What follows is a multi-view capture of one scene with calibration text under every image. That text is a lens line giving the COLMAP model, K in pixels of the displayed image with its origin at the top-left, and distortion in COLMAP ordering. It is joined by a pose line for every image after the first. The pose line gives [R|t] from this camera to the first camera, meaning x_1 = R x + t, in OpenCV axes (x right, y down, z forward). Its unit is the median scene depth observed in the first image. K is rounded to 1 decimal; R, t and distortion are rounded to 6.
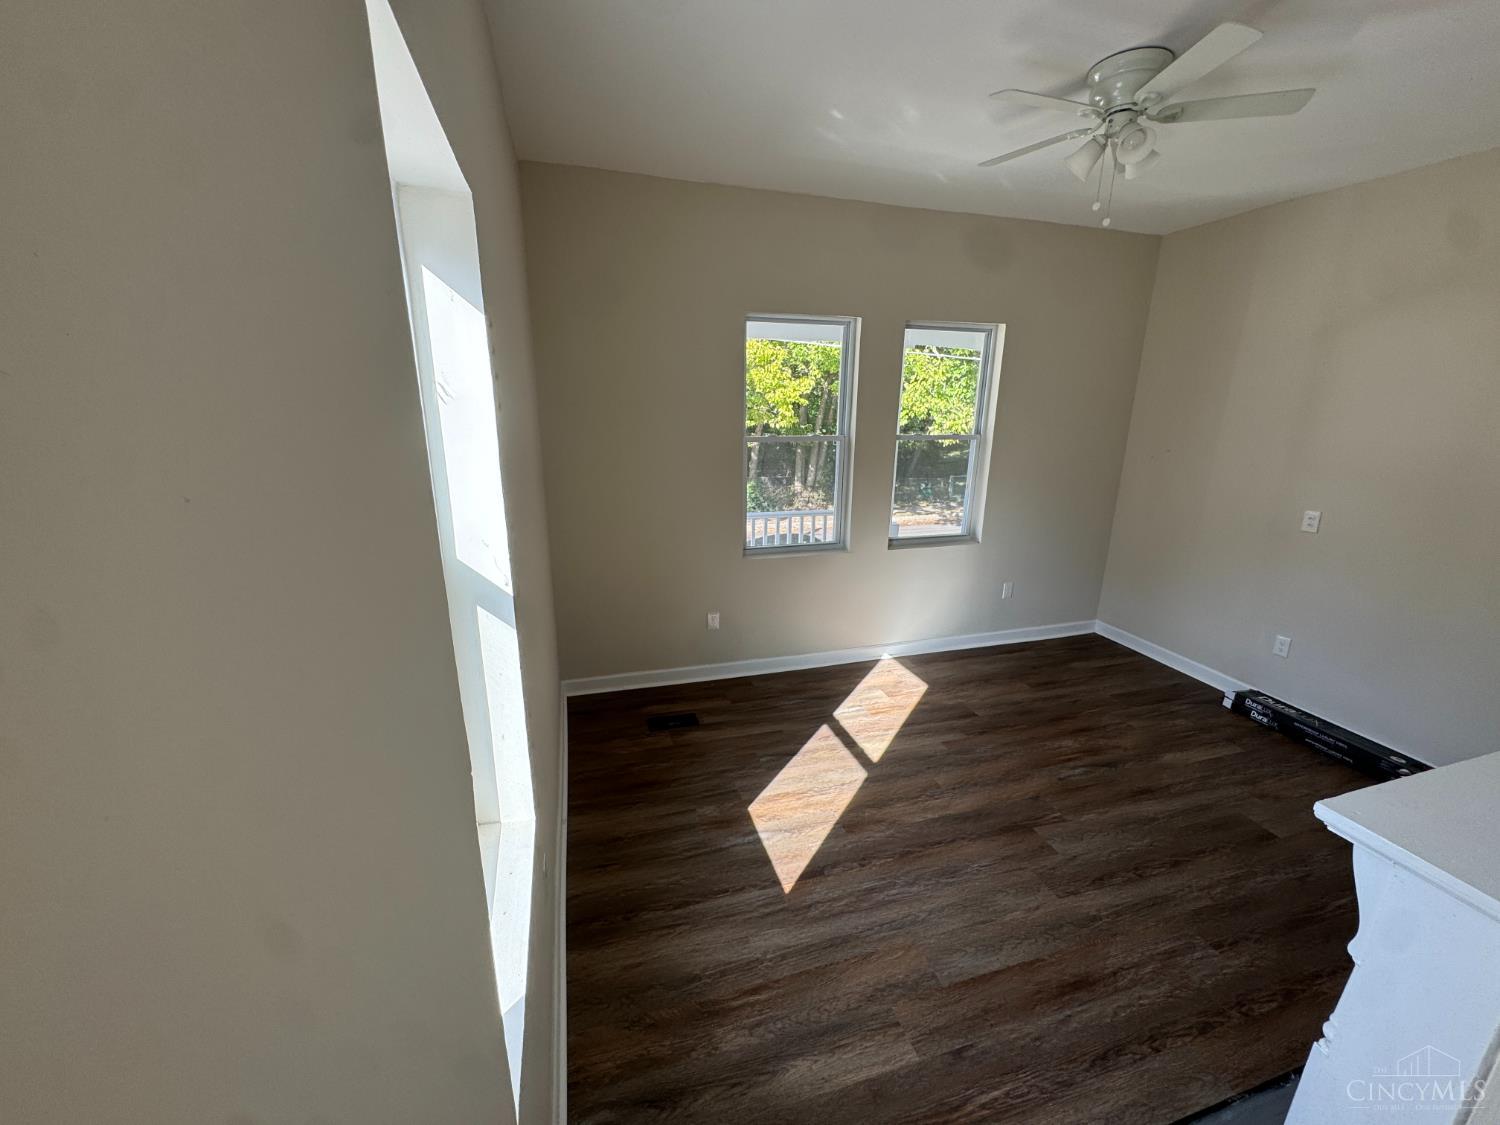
lens RADIAL K [[607.4, 0, 753.2], [0, 607.4, 561.6], [0, 0, 1]] dist [0.002623, 0.000474]
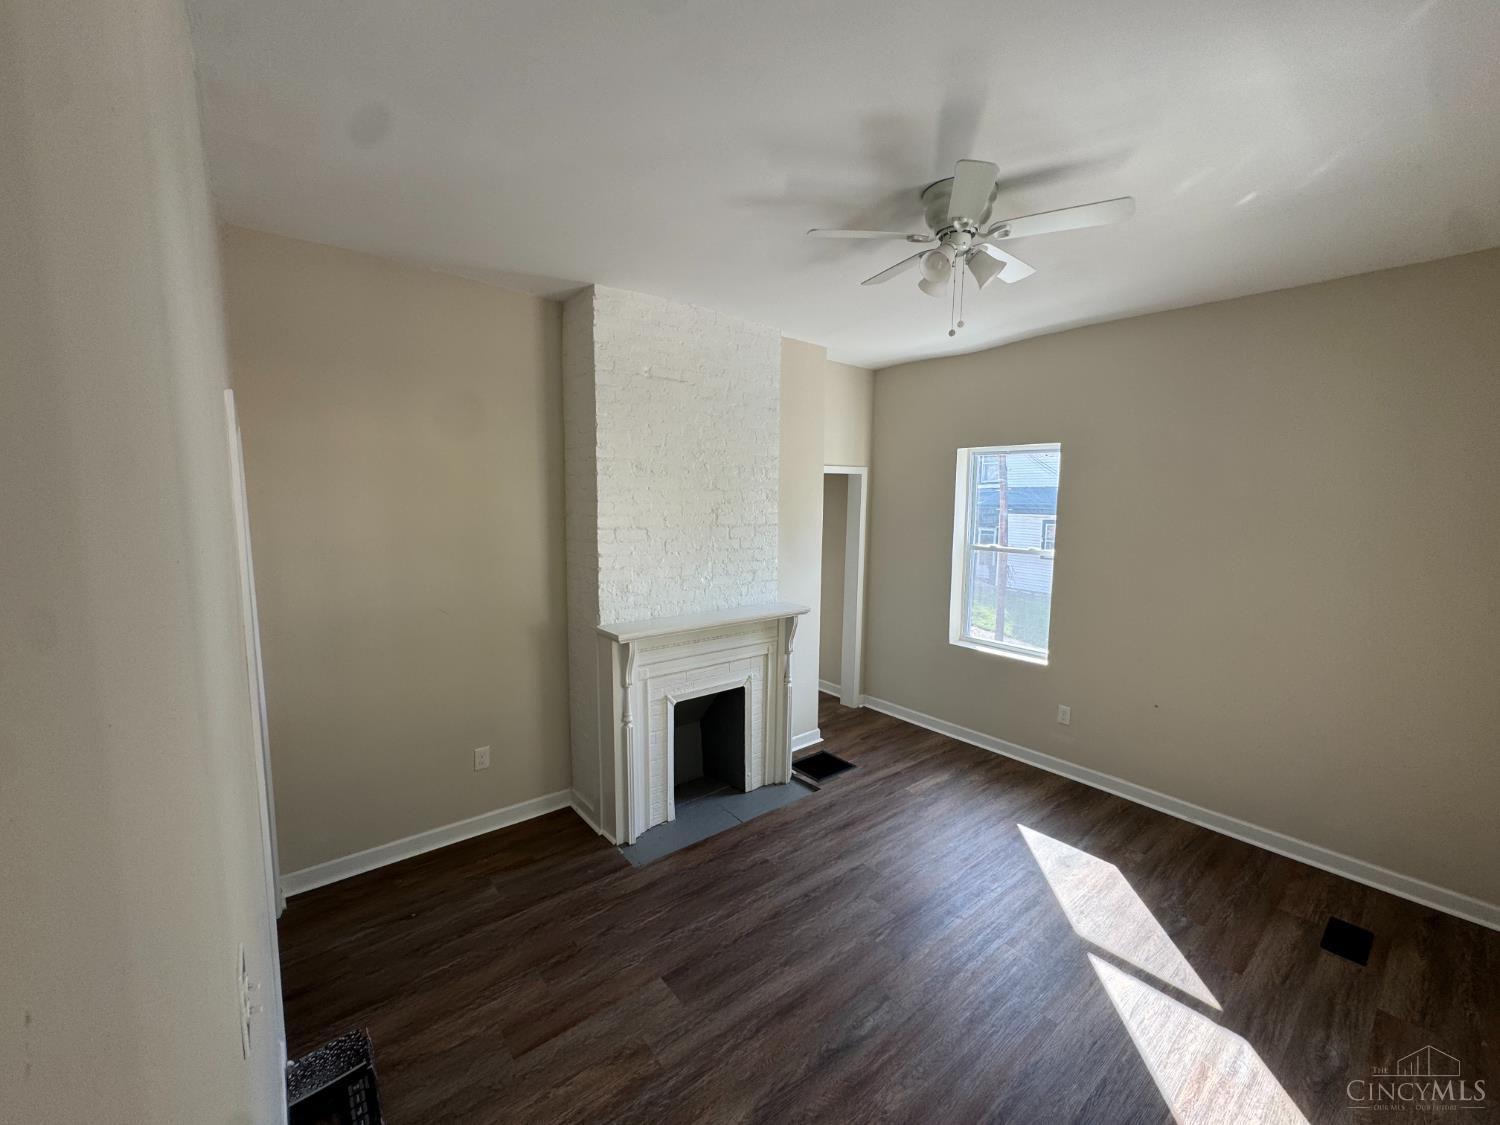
lens RADIAL K [[607.4, 0, 760.7], [0, 607.4, 552.5], [0, 0, 1]] dist [0.002623, 0.000474]
pose [[-0.919827, 0.010825, -0.392174, 1.045312], [-0.132115, 0.932689, 0.335614, -0.426691], [0.369409, 0.360519, -0.856483, 1.549370]]
